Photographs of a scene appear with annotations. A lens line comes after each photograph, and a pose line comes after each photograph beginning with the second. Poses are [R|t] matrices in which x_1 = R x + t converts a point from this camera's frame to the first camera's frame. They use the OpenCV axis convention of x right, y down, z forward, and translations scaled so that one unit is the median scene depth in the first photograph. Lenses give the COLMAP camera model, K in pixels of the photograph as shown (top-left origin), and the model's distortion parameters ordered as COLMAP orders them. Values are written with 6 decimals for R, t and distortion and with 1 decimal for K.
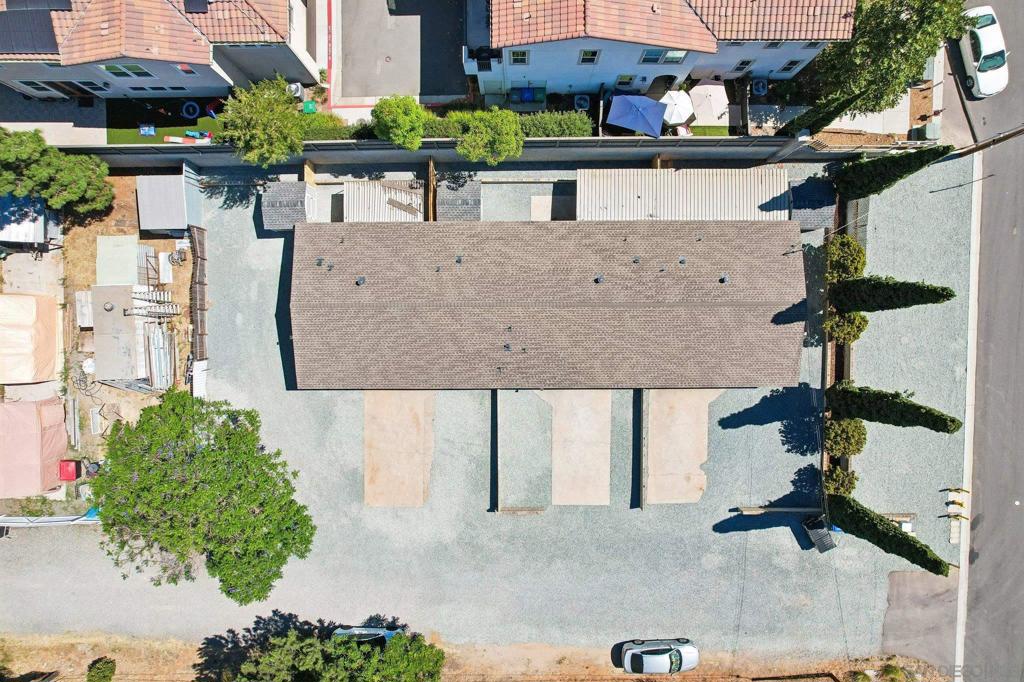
lens RADIAL K [[654.1, 0, 511.7], [0, 654.1, 346.3], [0, 0, 1]] dist [-0.069799, 0.061143]
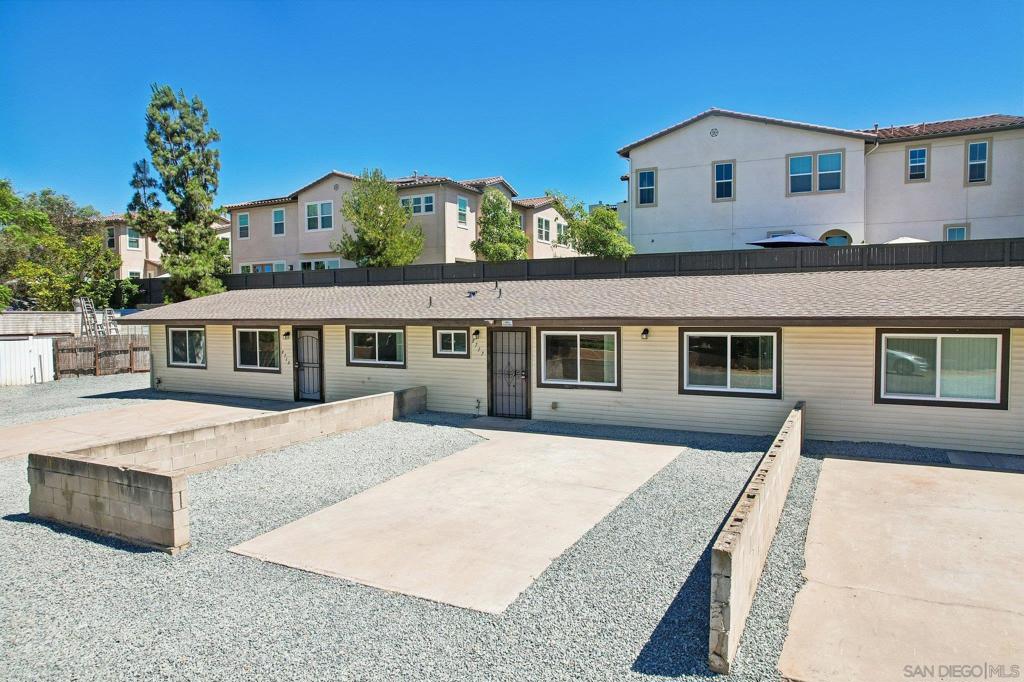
lens RADIAL K [[654.1, 0, 514.4], [0, 654.1, 345.5], [0, 0, 1]] dist [-0.069799, 0.061143]
pose [[0.886506, 0.023066, -0.462141, 0.218556], [-0.462504, 0.013883, -0.886509, 0.368307], [-0.014032, 0.999638, 0.022975, 0.941276]]
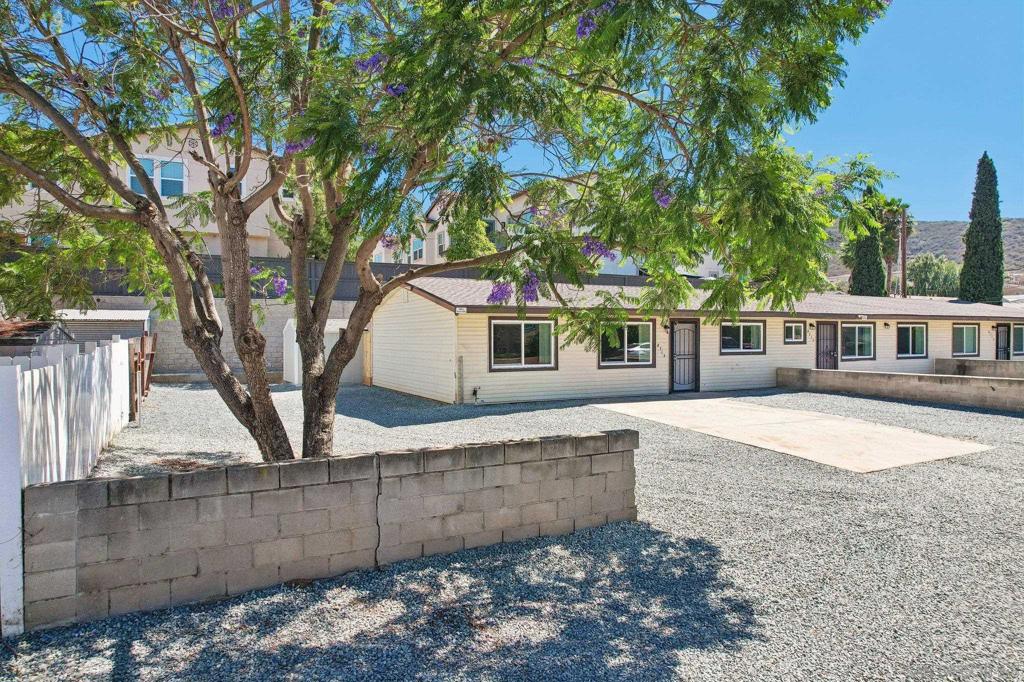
lens RADIAL K [[654.1, 0, 509.1], [0, 654.1, 338.5], [0, 0, 1]] dist [-0.069799, 0.061143]
pose [[0.893123, 0.001504, 0.449810, -0.445024], [0.449586, -0.034736, -0.892562, 0.397867], [0.014282, 0.999395, -0.031699, 0.967248]]
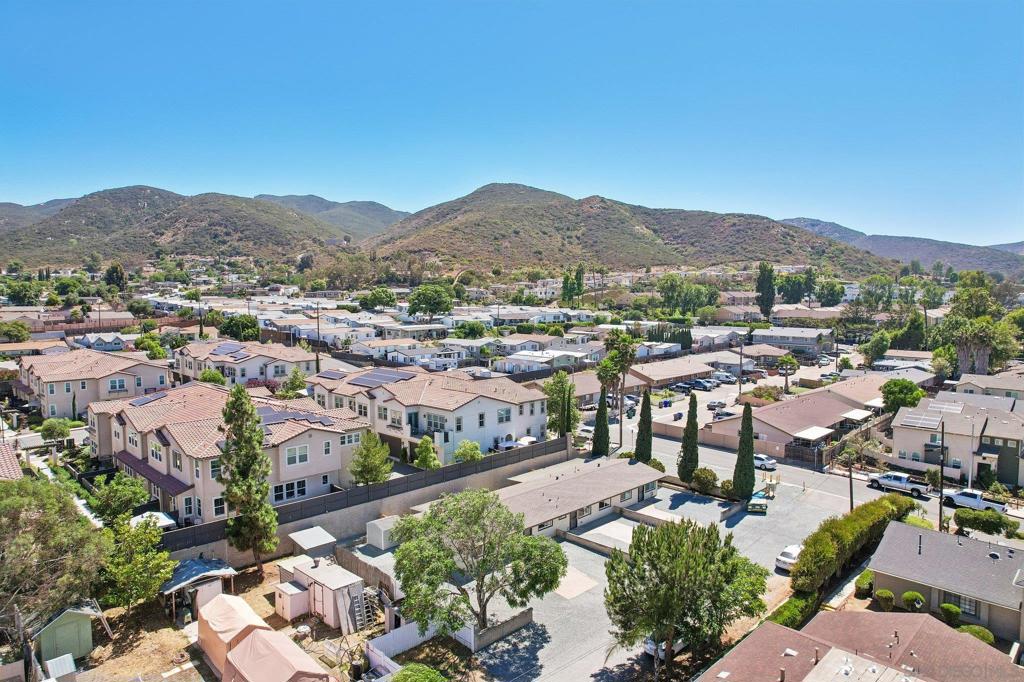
lens RADIAL K [[654.1, 0, 513.0], [0, 654.1, 342.5], [0, 0, 1]] dist [-0.069799, 0.061143]
pose [[0.713090, -0.052013, 0.699141, -1.123601], [0.700712, 0.020884, -0.713139, 1.026690], [0.022492, 0.998428, 0.051338, 0.466134]]
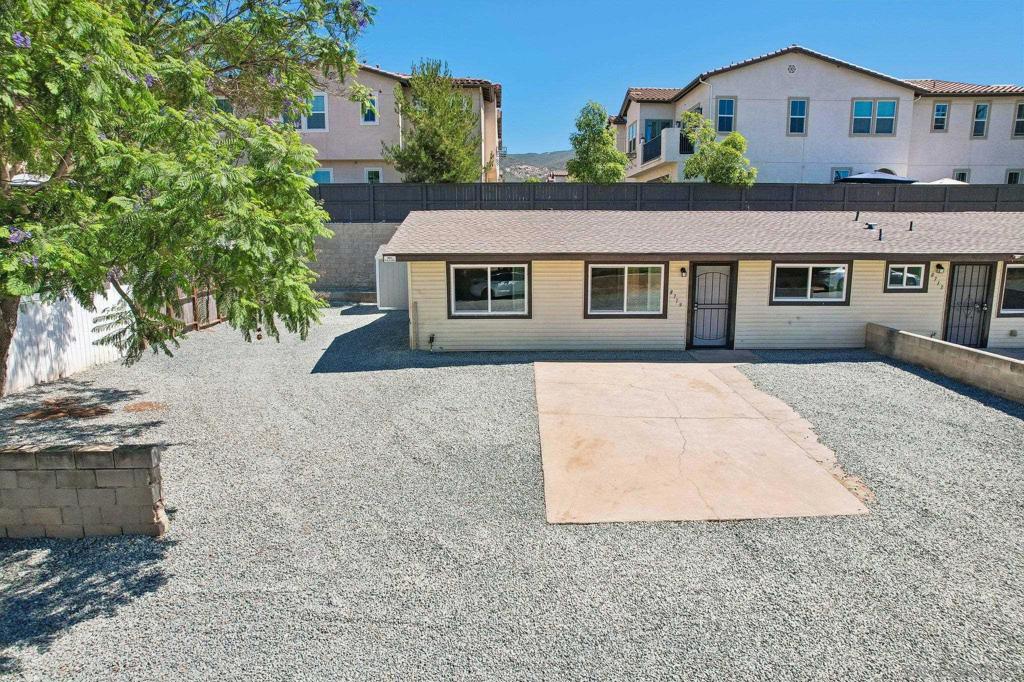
lens RADIAL K [[654.1, 0, 512.6], [0, 654.1, 340.6], [0, 0, 1]] dist [-0.069799, 0.061143]
pose [[0.999977, 0.001685, 0.006621, -0.239635], [0.006334, 0.134739, -0.990861, 0.419125], [-0.002562, 0.990880, 0.134725, 0.935616]]
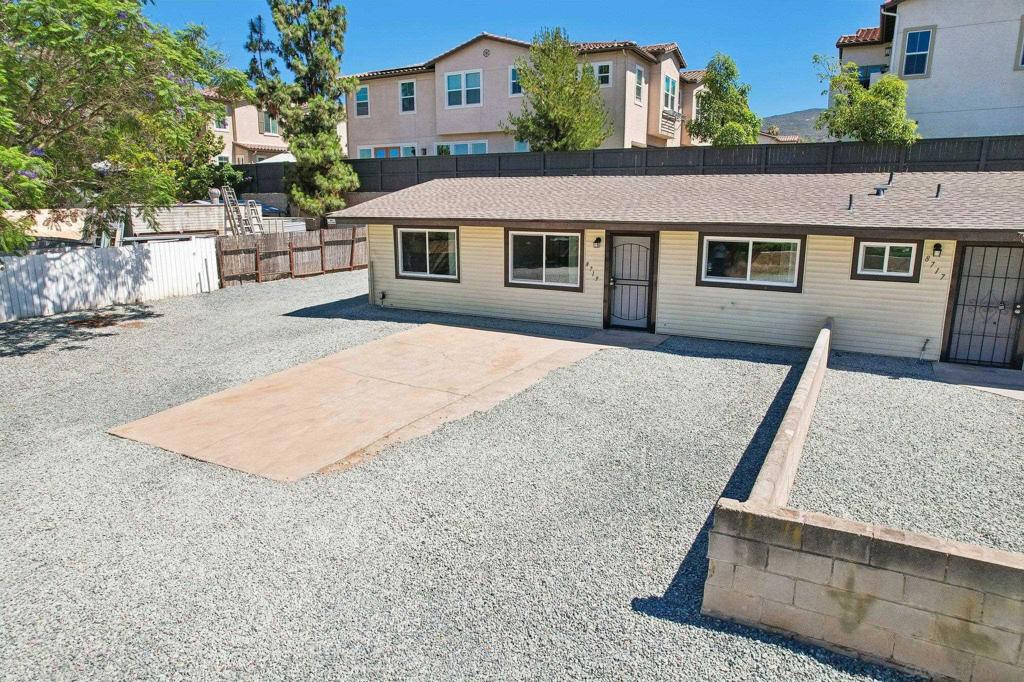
lens RADIAL K [[654.1, 0, 514.4], [0, 654.1, 343.2], [0, 0, 1]] dist [-0.069799, 0.061143]
pose [[0.873864, 0.109954, -0.473574, -0.005027], [-0.485660, 0.152794, -0.860690, 0.364389], [-0.022277, 0.982122, 0.186922, 0.935845]]
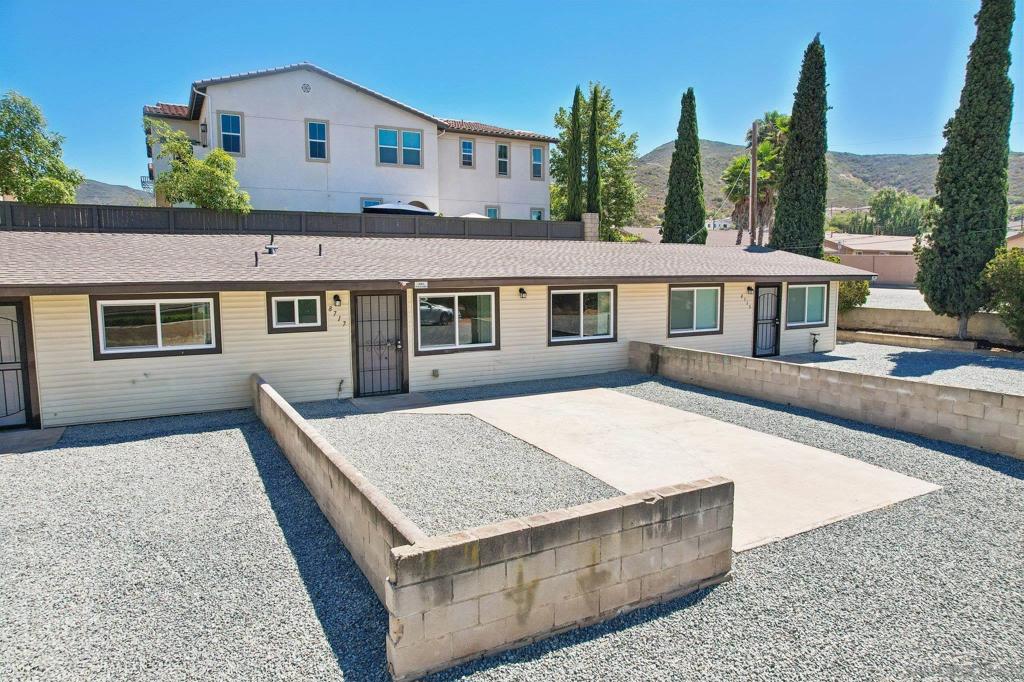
lens RADIAL K [[654.1, 0, 513.7], [0, 654.1, 342.4], [0, 0, 1]] dist [-0.069799, 0.061143]
pose [[0.879839, -0.050758, 0.472554, -0.055744], [0.474919, 0.055589, -0.878272, 0.351492], [0.018311, 0.997163, 0.073015, 0.942834]]
